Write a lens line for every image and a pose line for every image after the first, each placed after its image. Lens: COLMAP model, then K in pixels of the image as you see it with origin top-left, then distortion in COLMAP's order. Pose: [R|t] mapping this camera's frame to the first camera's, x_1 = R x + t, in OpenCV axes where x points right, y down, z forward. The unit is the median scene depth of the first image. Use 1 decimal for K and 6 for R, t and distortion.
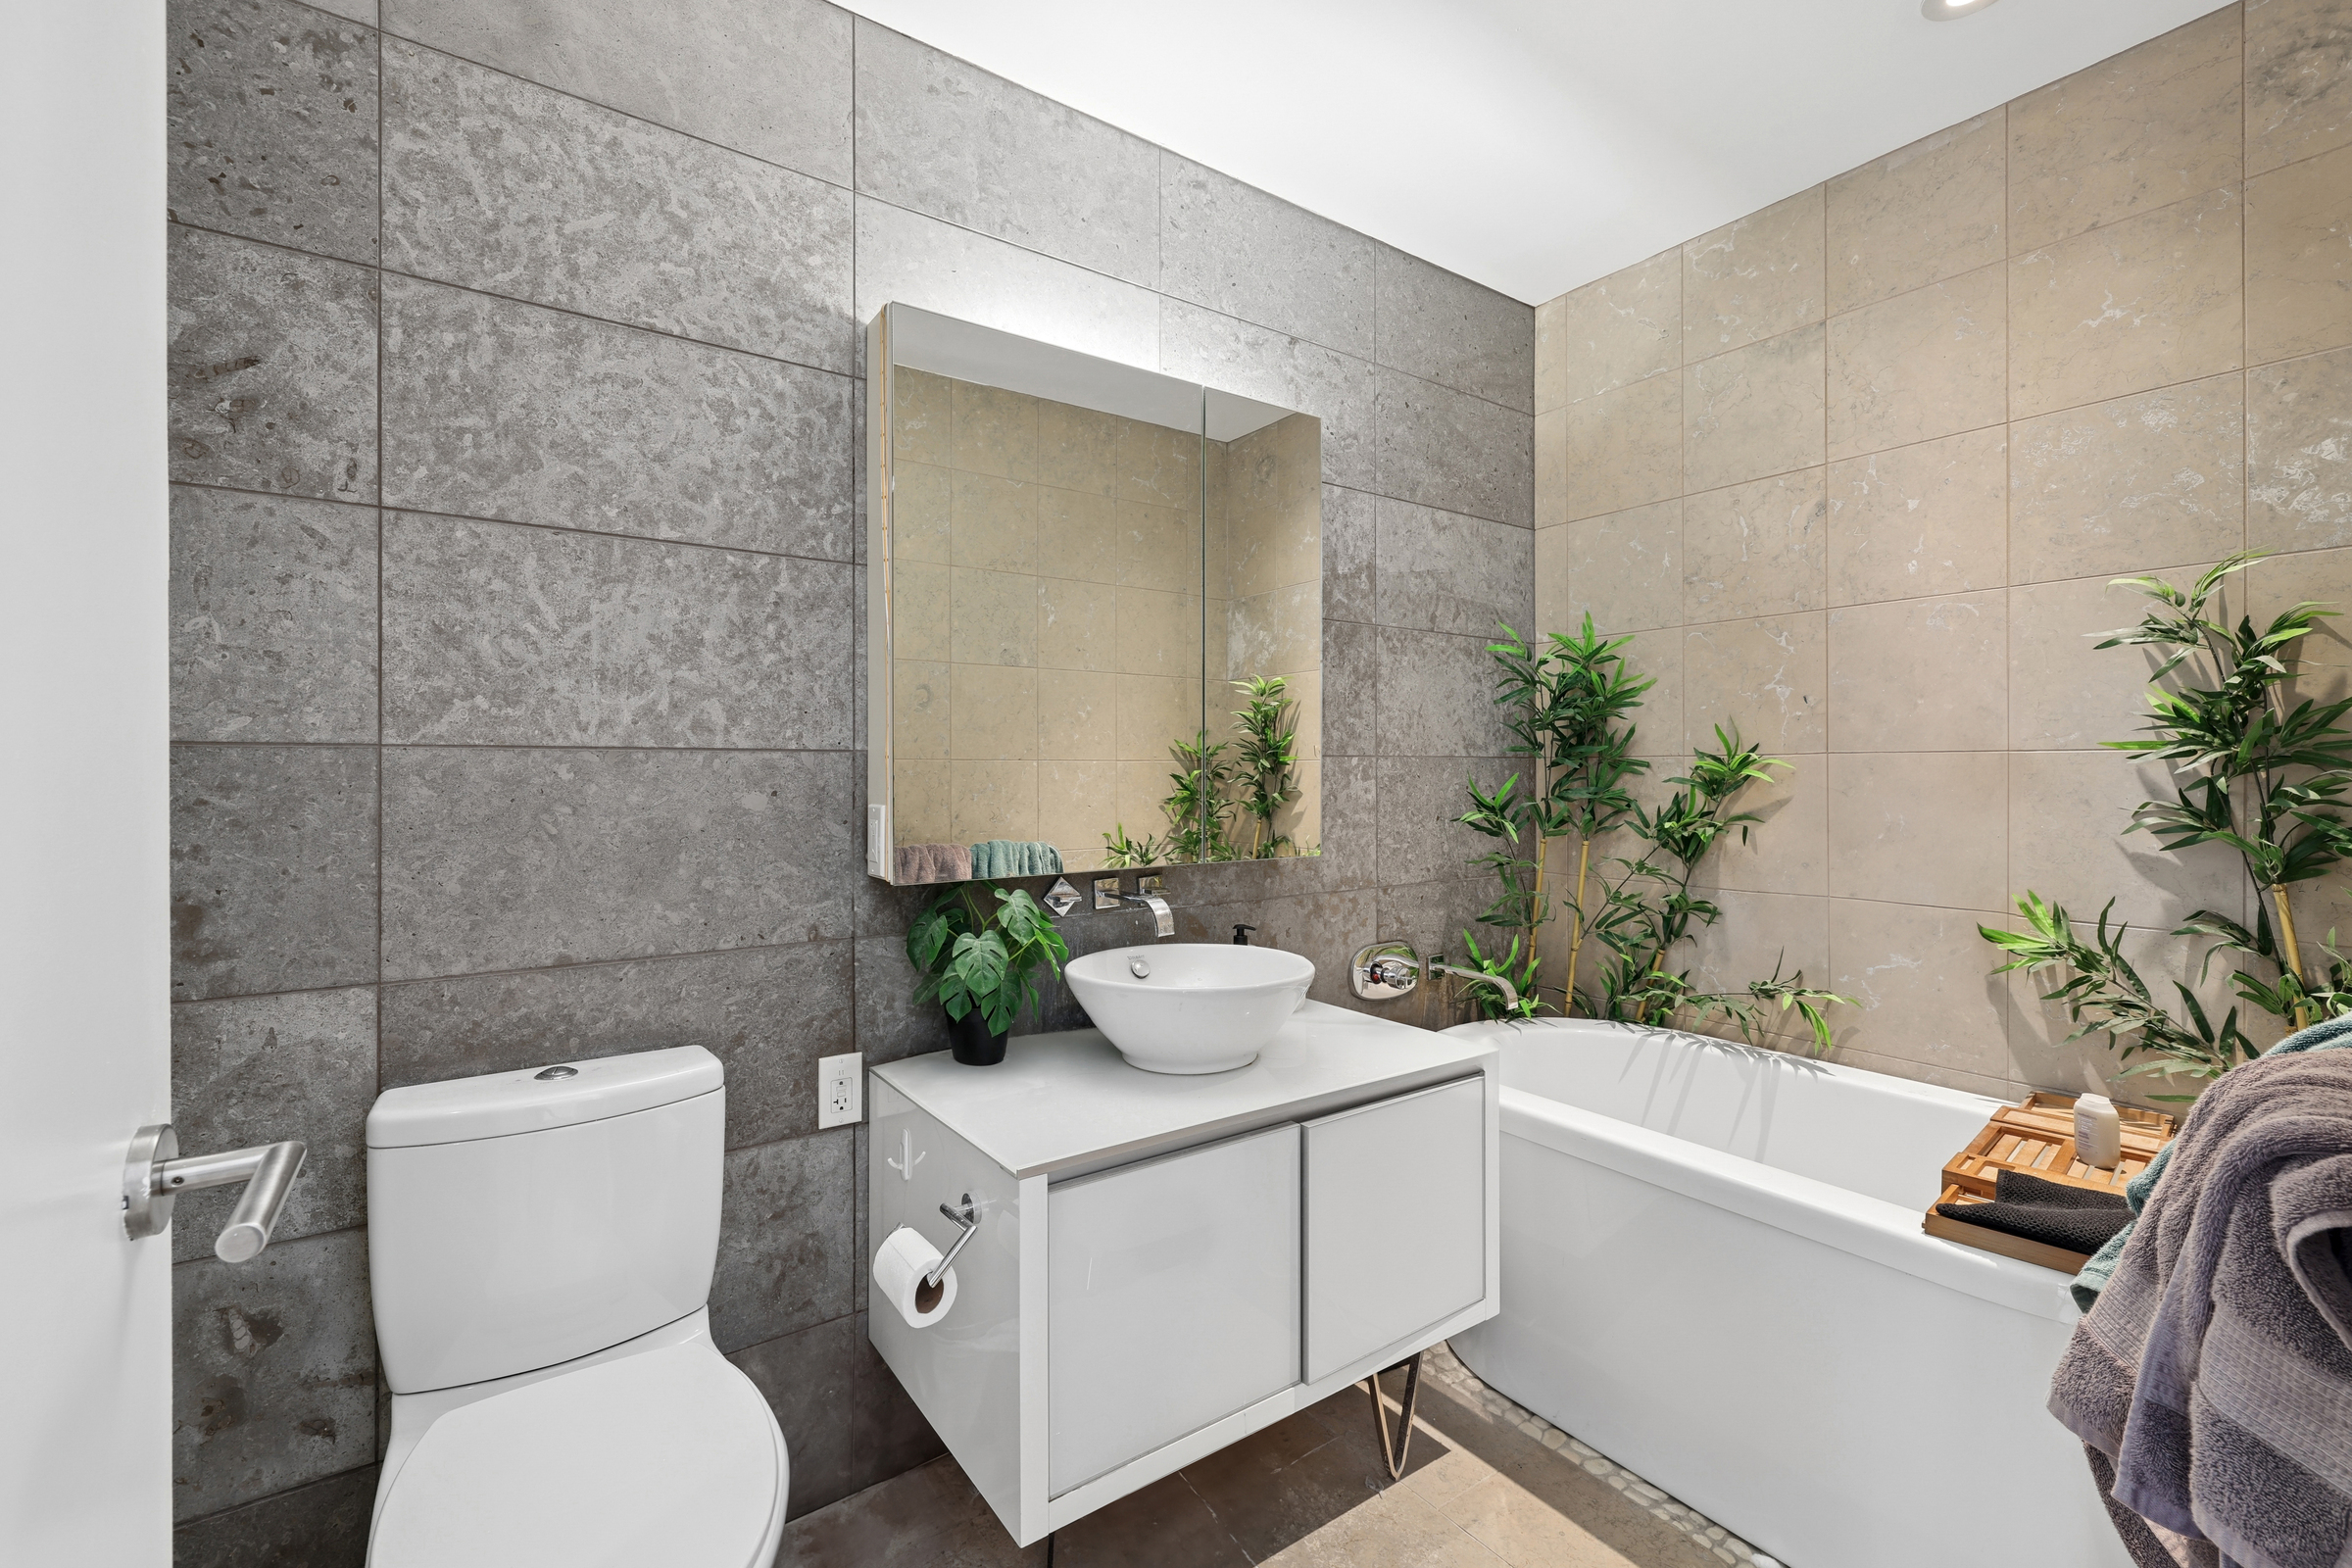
lens RADIAL K [[1008.7, 0, 1176.9], [0, 1008.7, 776.4], [0, 0, 1]] dist [-0.002061, -0.000052]
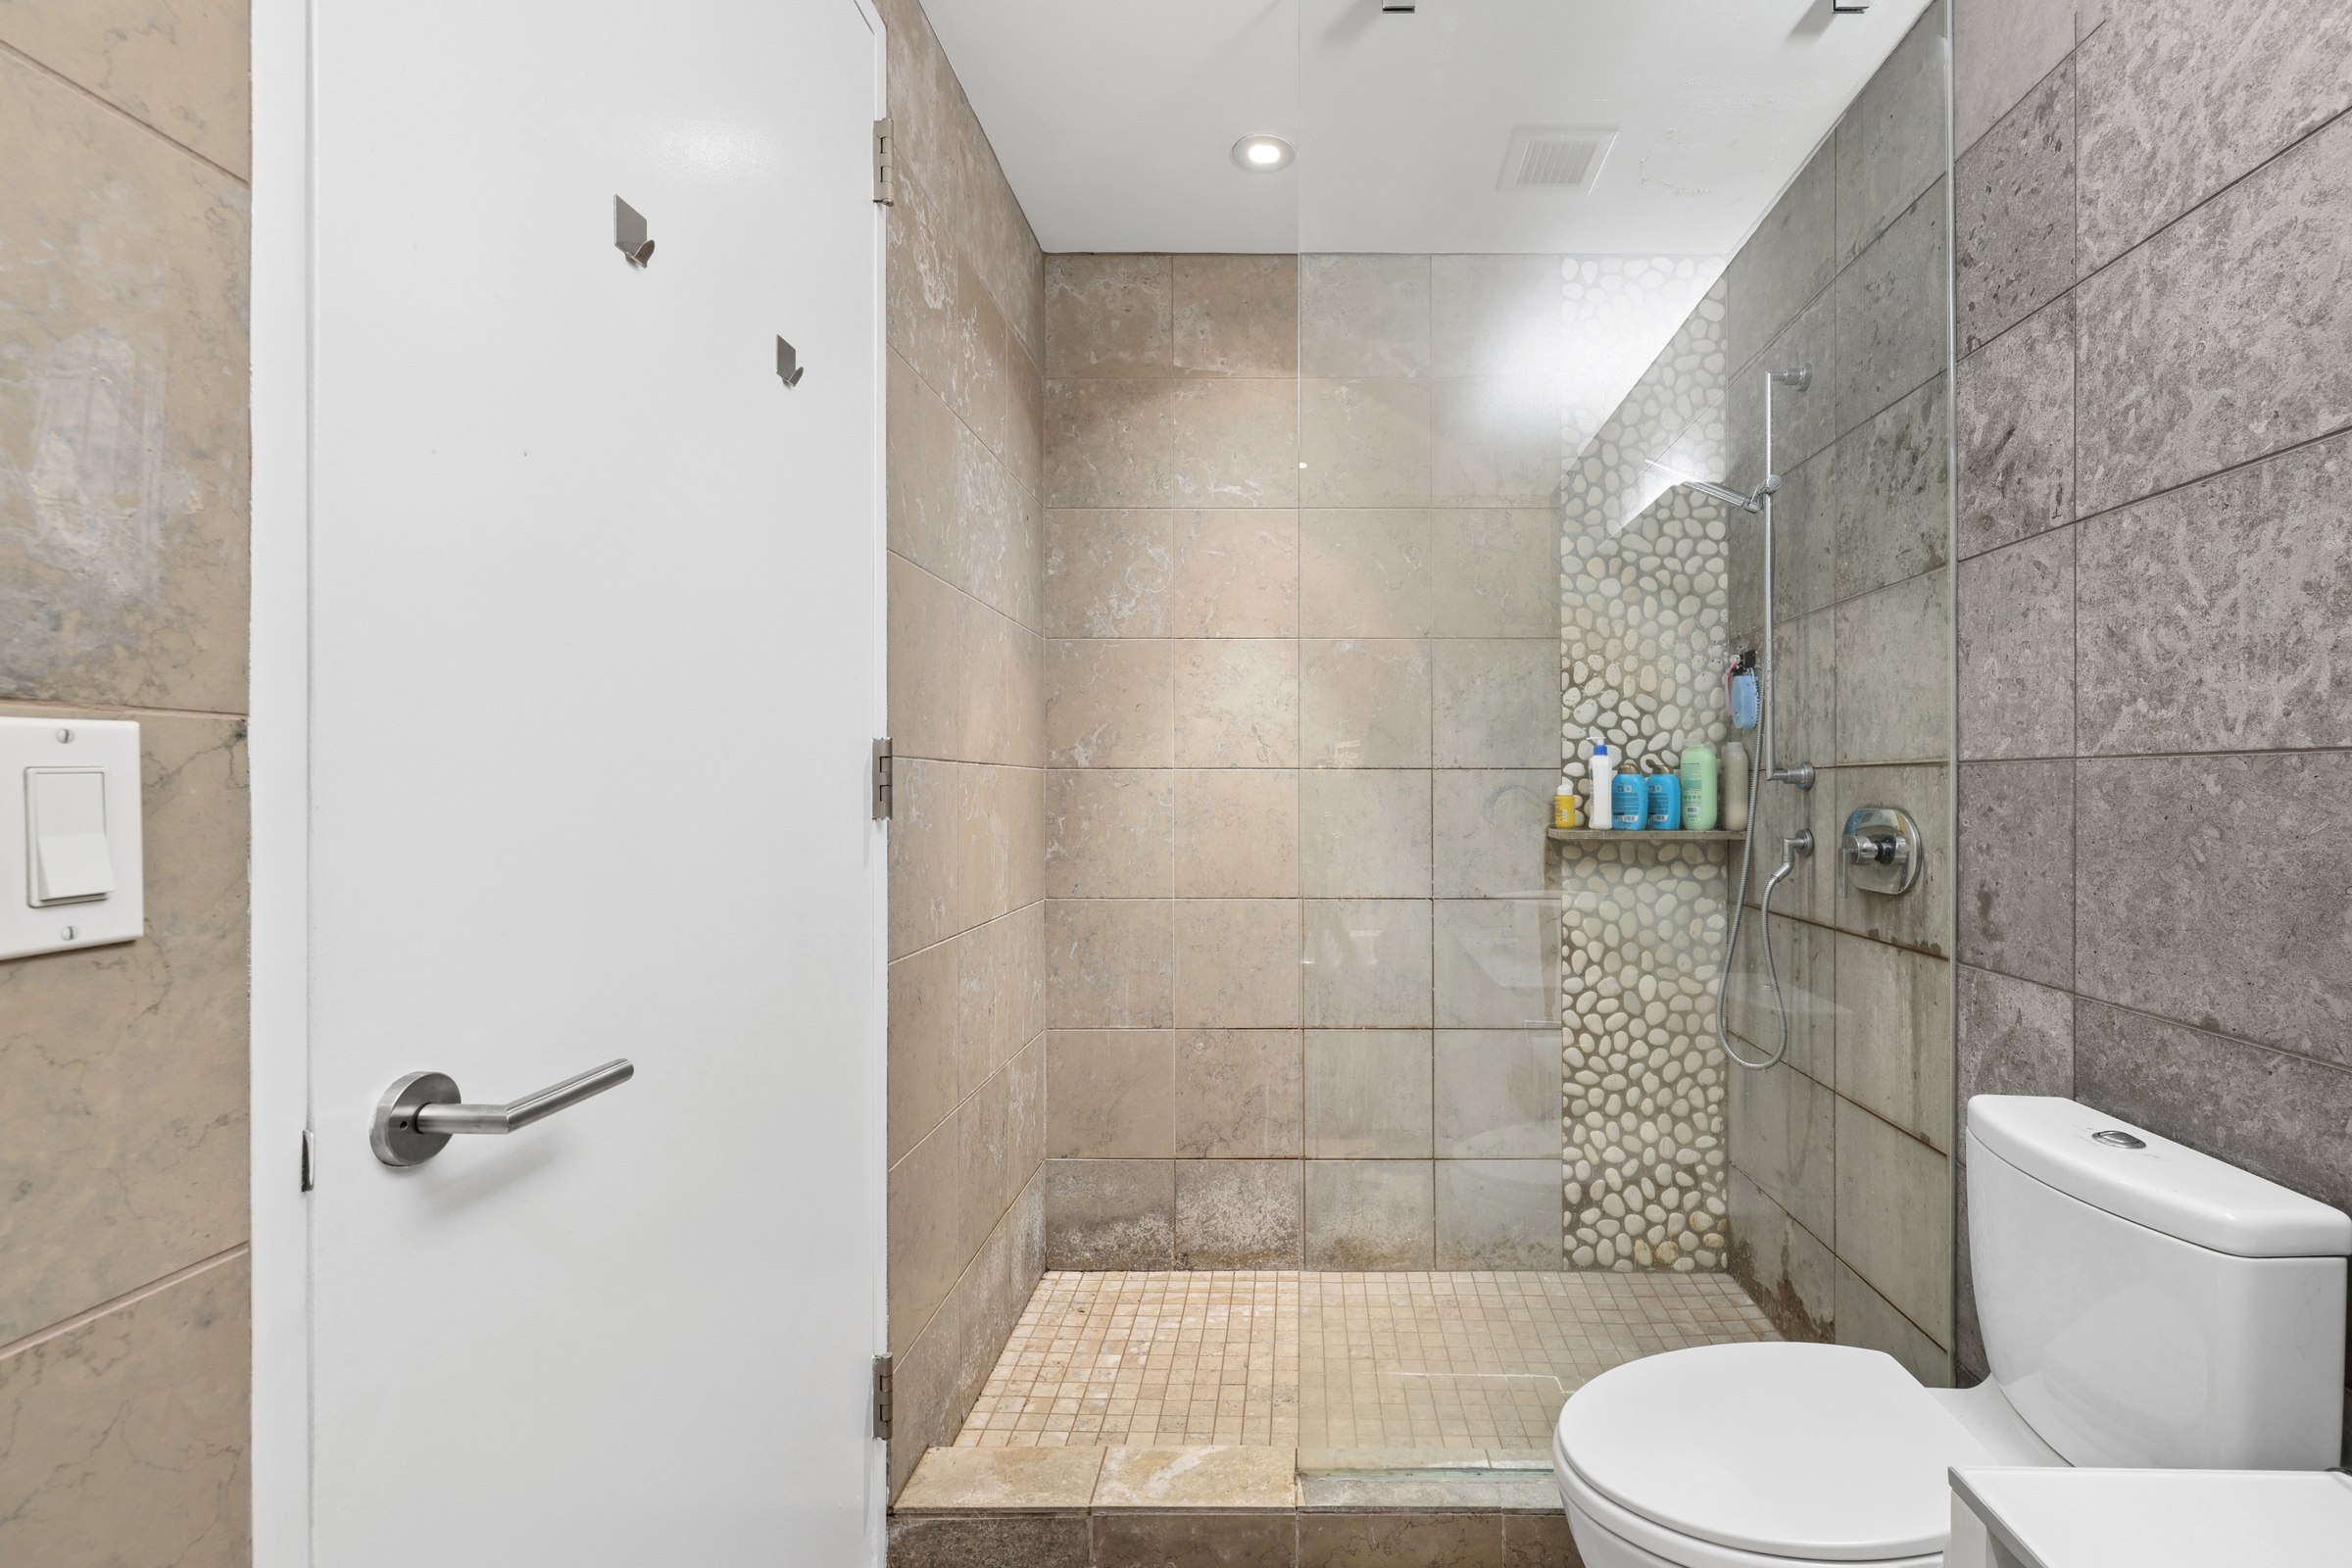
lens RADIAL K [[1008.7, 0, 1175.5], [0, 1008.7, 786.6], [0, 0, 1]] dist [-0.002061, -0.000052]
pose [[-0.674079, 0.004450, -0.738646, 0.528930], [0.002277, 0.999990, 0.003946, -0.007677], [0.738656, 0.000978, -0.674082, 0.952456]]
